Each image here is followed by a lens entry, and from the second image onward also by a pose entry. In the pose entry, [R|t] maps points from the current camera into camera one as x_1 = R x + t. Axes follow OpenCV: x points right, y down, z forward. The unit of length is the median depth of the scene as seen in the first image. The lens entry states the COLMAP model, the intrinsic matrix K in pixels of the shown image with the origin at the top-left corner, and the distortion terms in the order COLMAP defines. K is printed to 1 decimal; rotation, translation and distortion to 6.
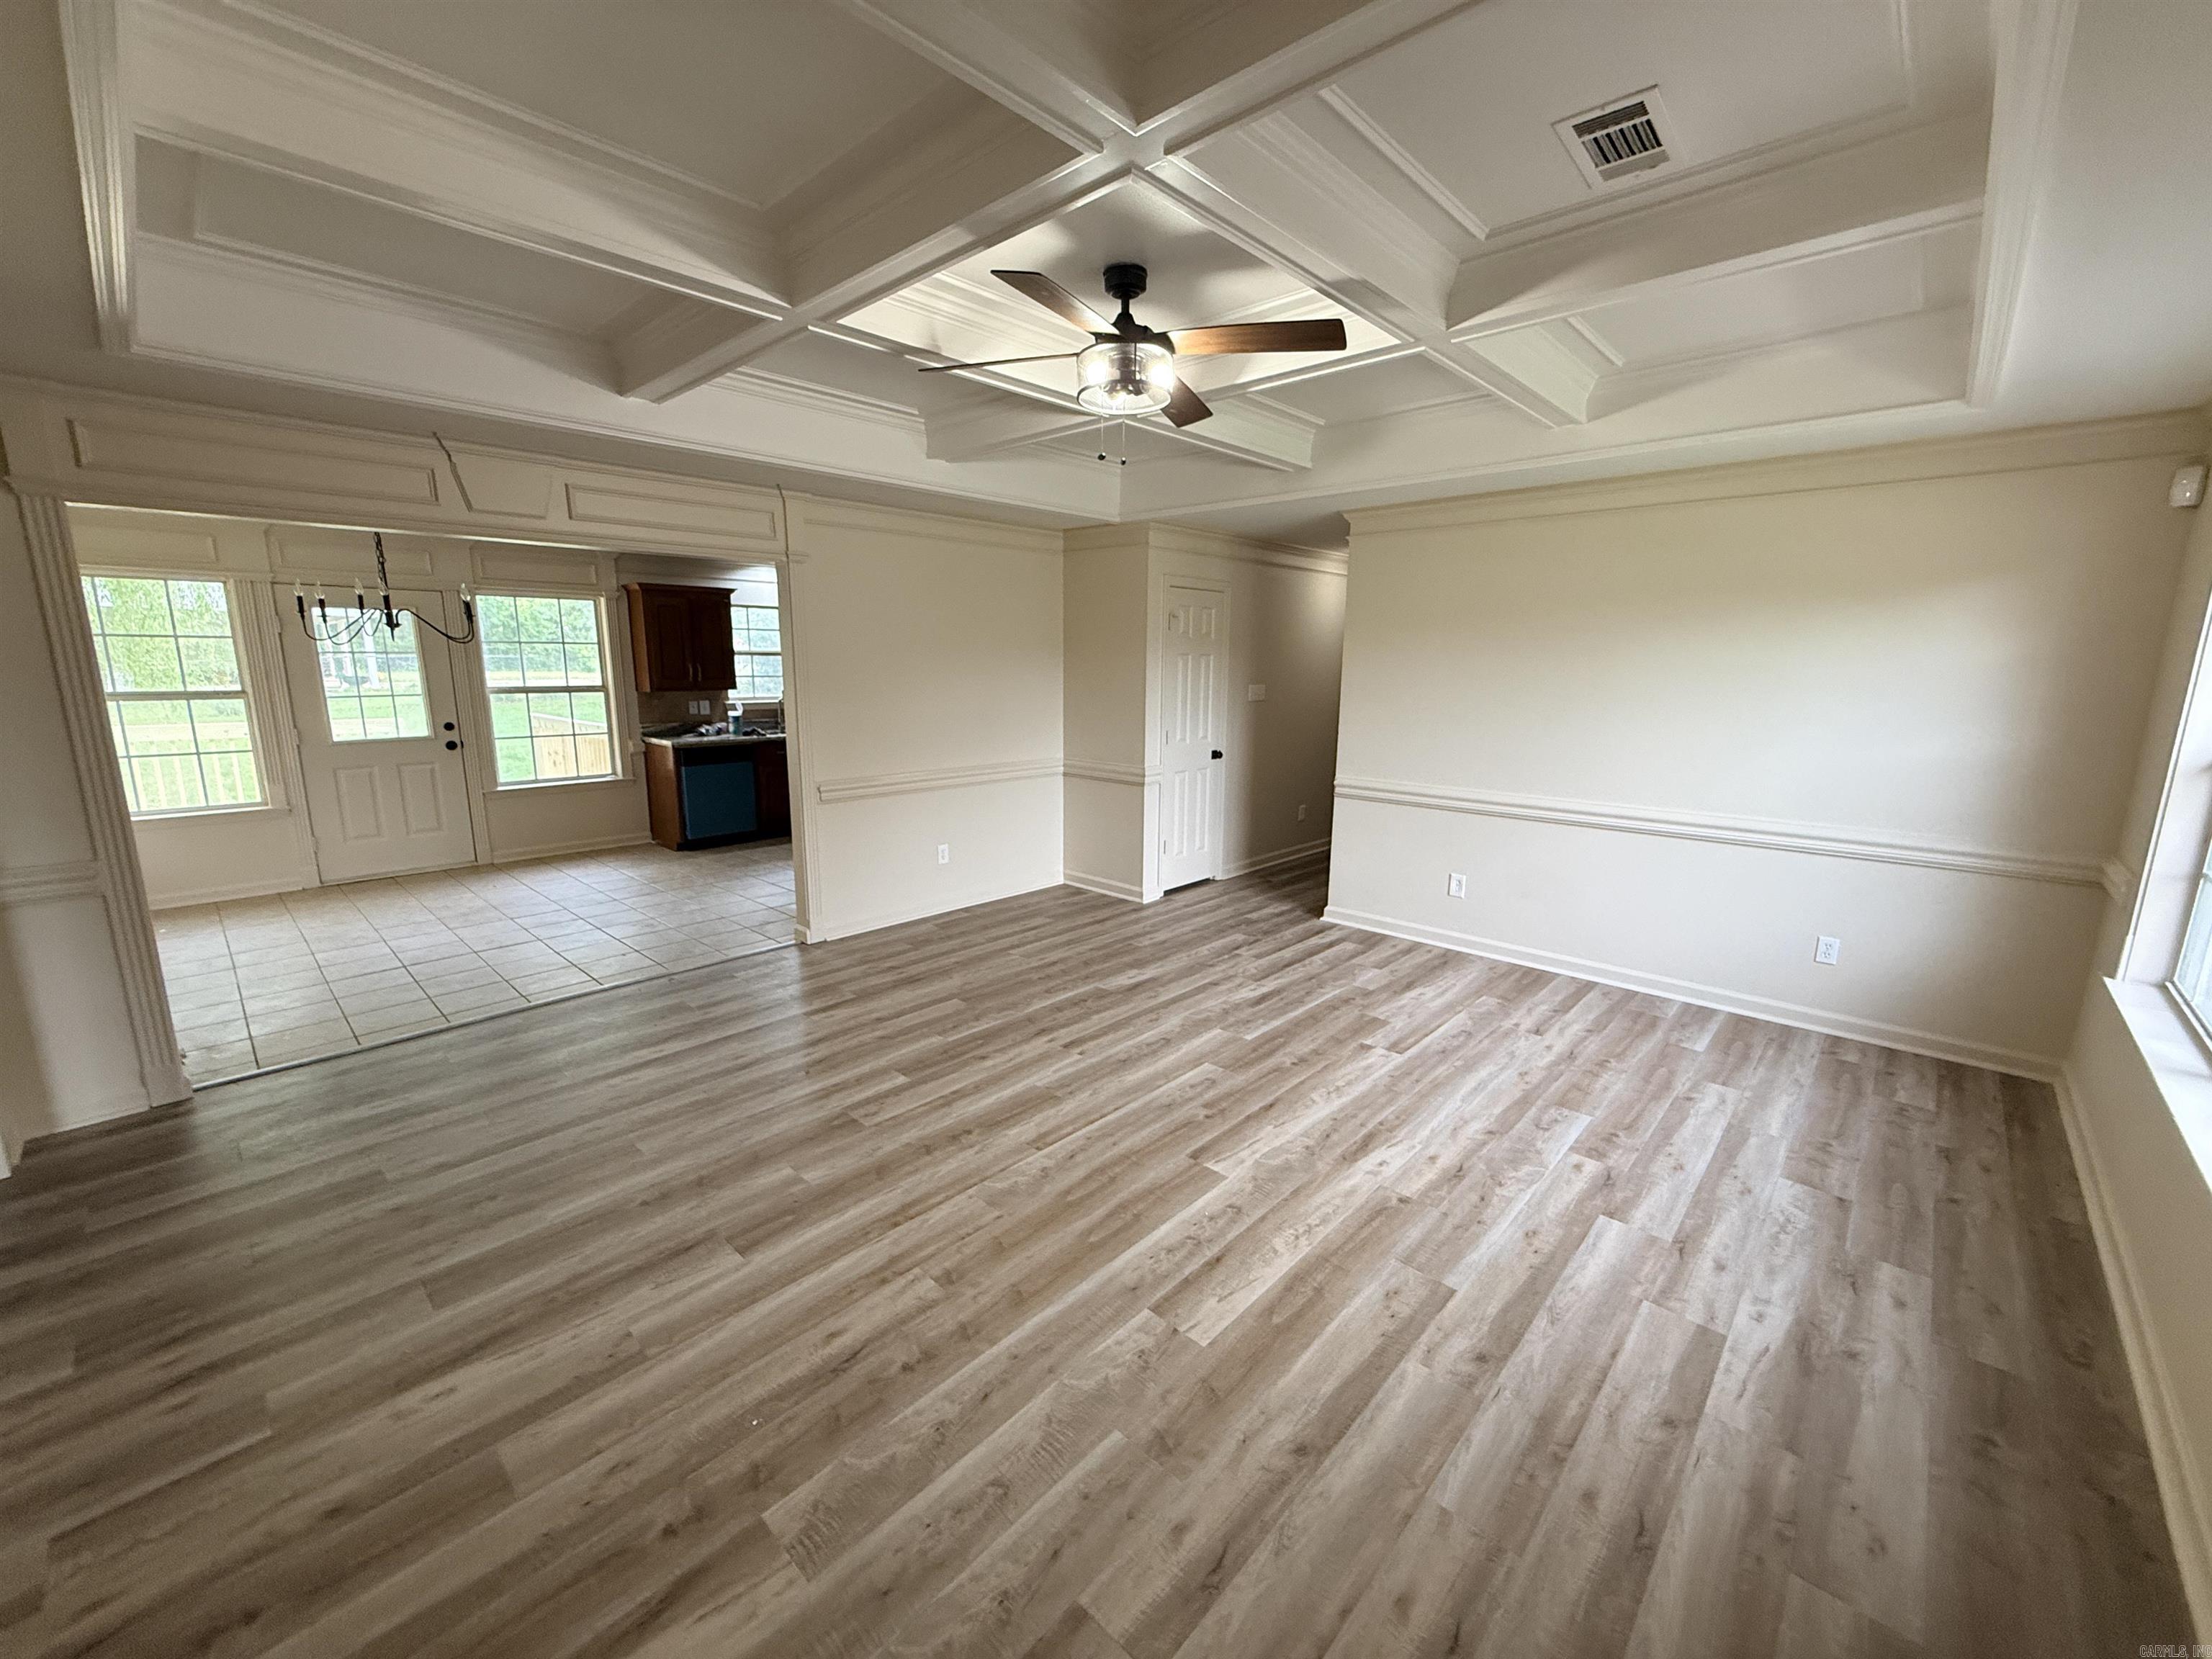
lens RADIAL K [[881.3, 0, 1102.0], [0, 881.3, 832.1], [0, 0, 1]] dist [-0.000735, -0.000040]
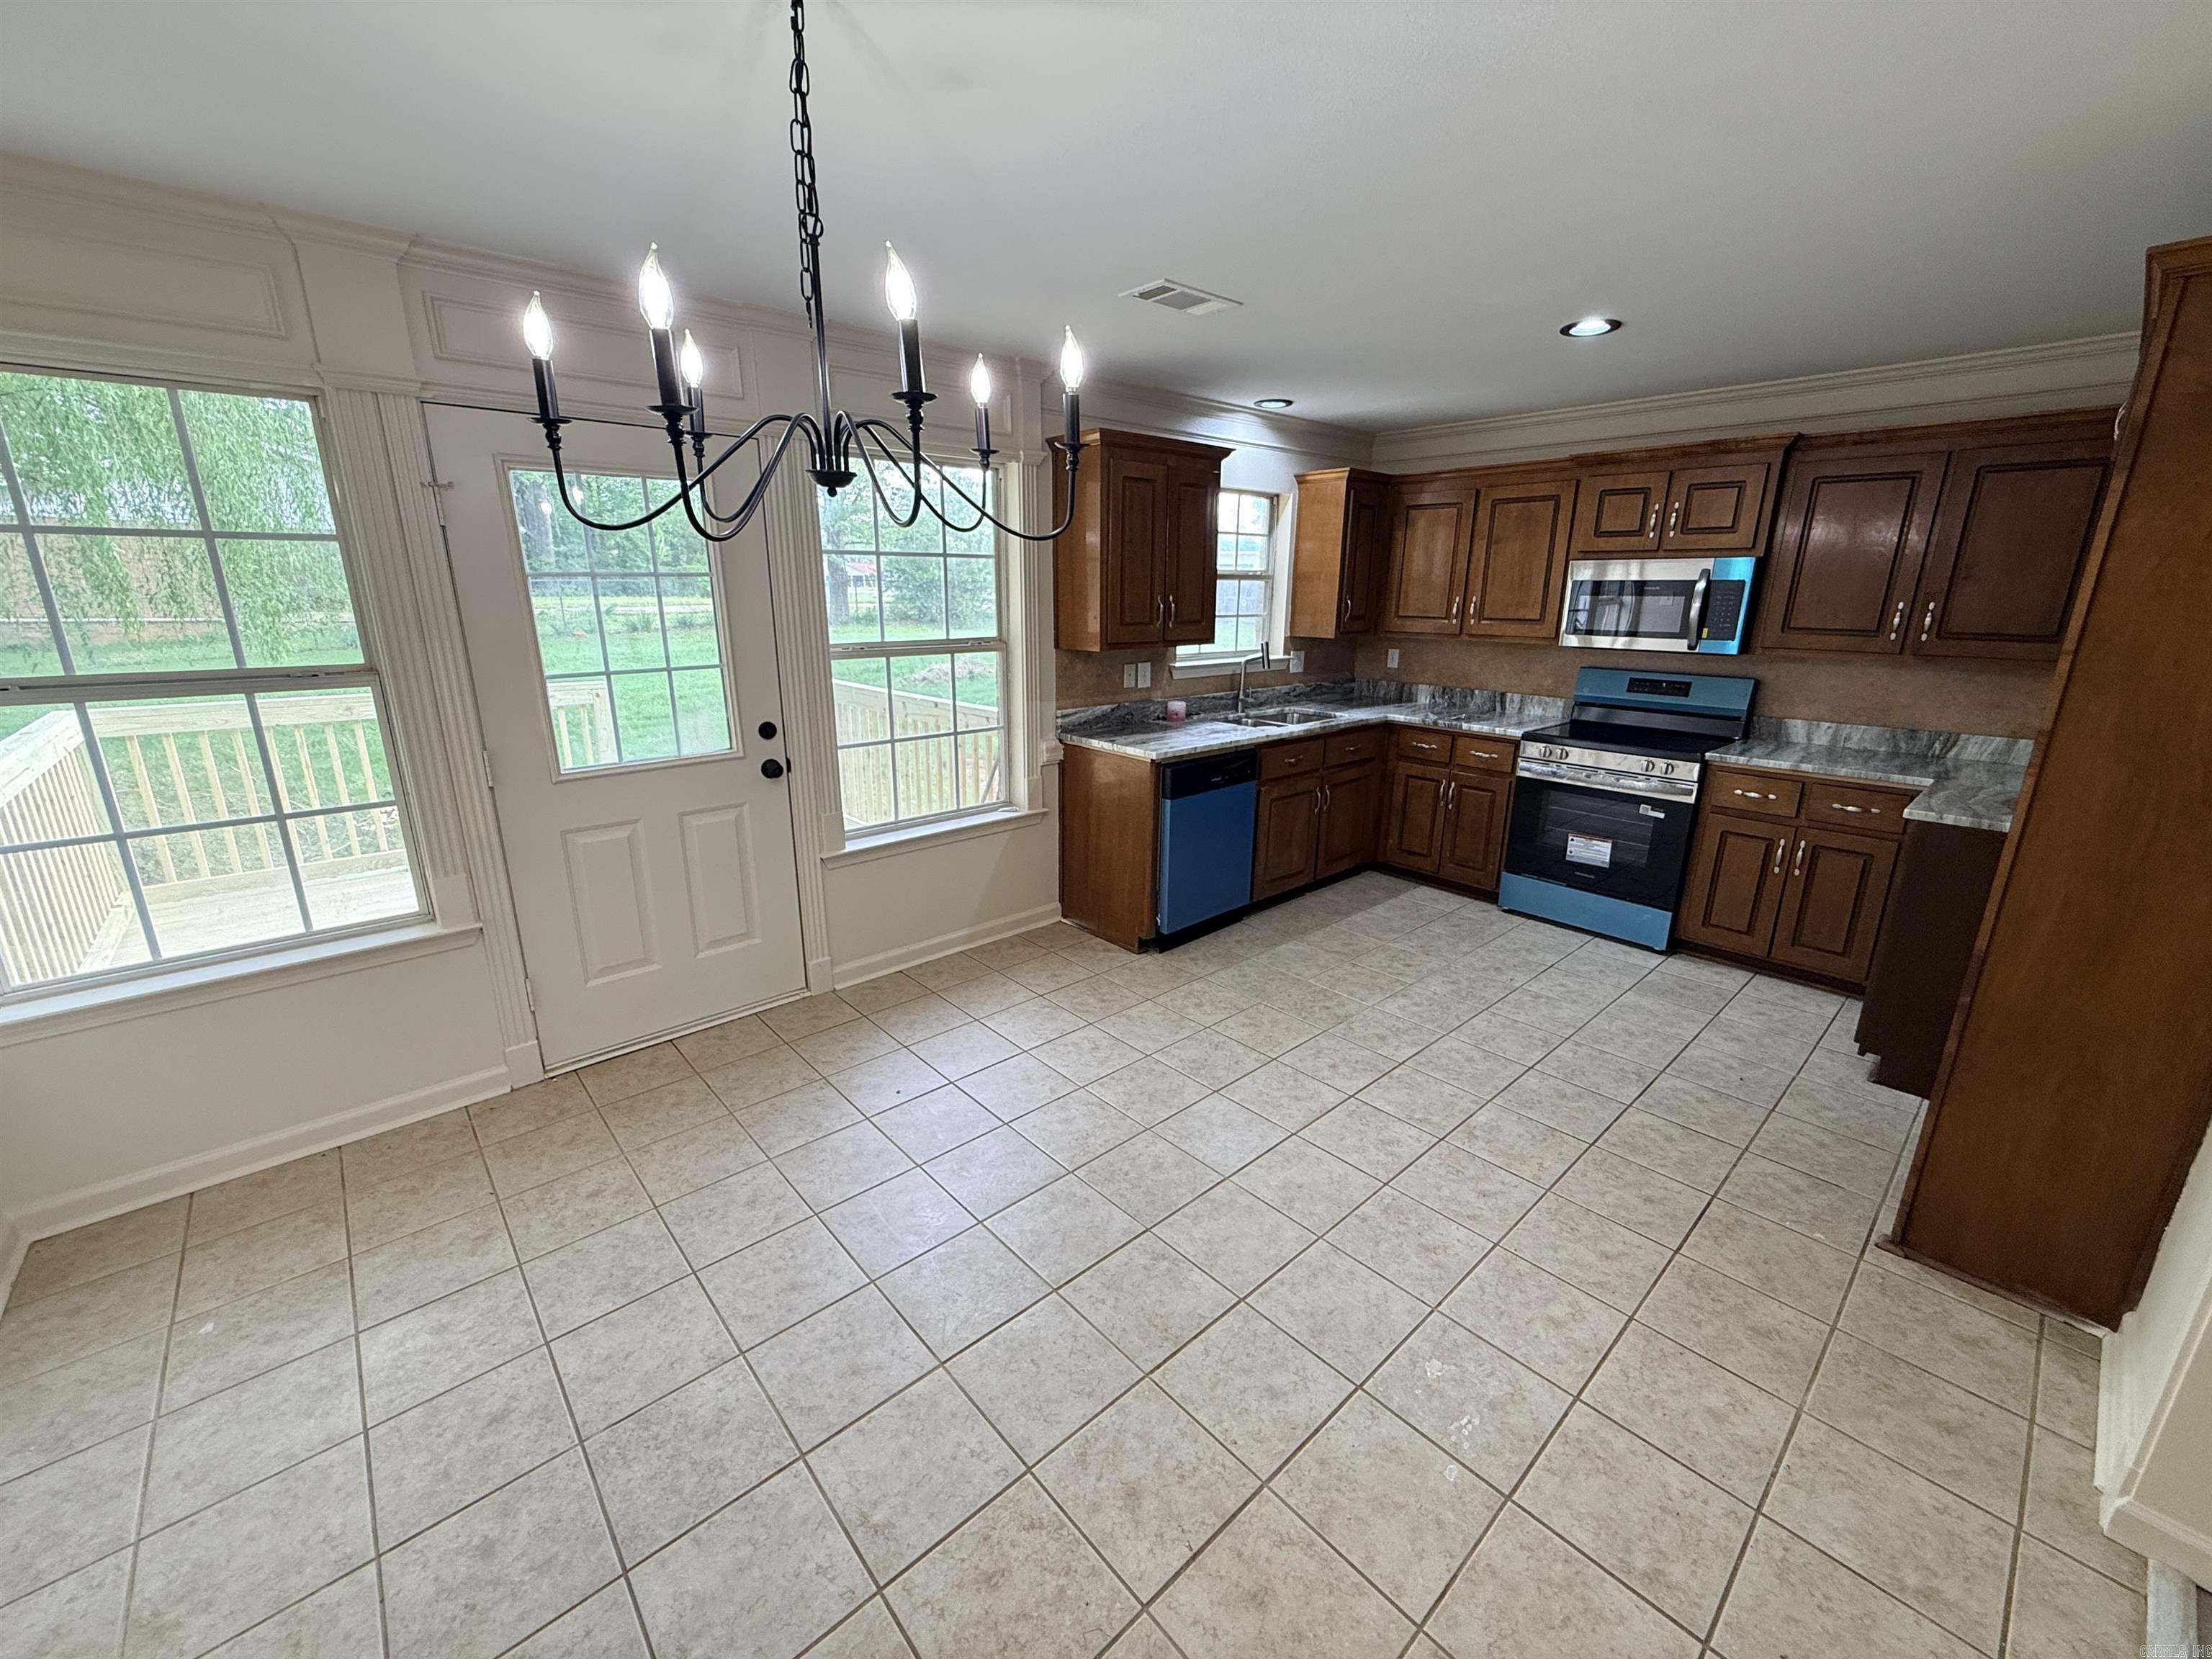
lens RADIAL K [[885.2, 0, 1106.0], [0, 885.2, 829.5], [0, 0, 1]] dist [-0.000229, -0.000005]
pose [[0.996103, 0.022085, -0.085387, -0.790407], [-0.015353, 0.996779, 0.078709, -0.164318], [0.086851, -0.077091, 0.993234, 0.815937]]
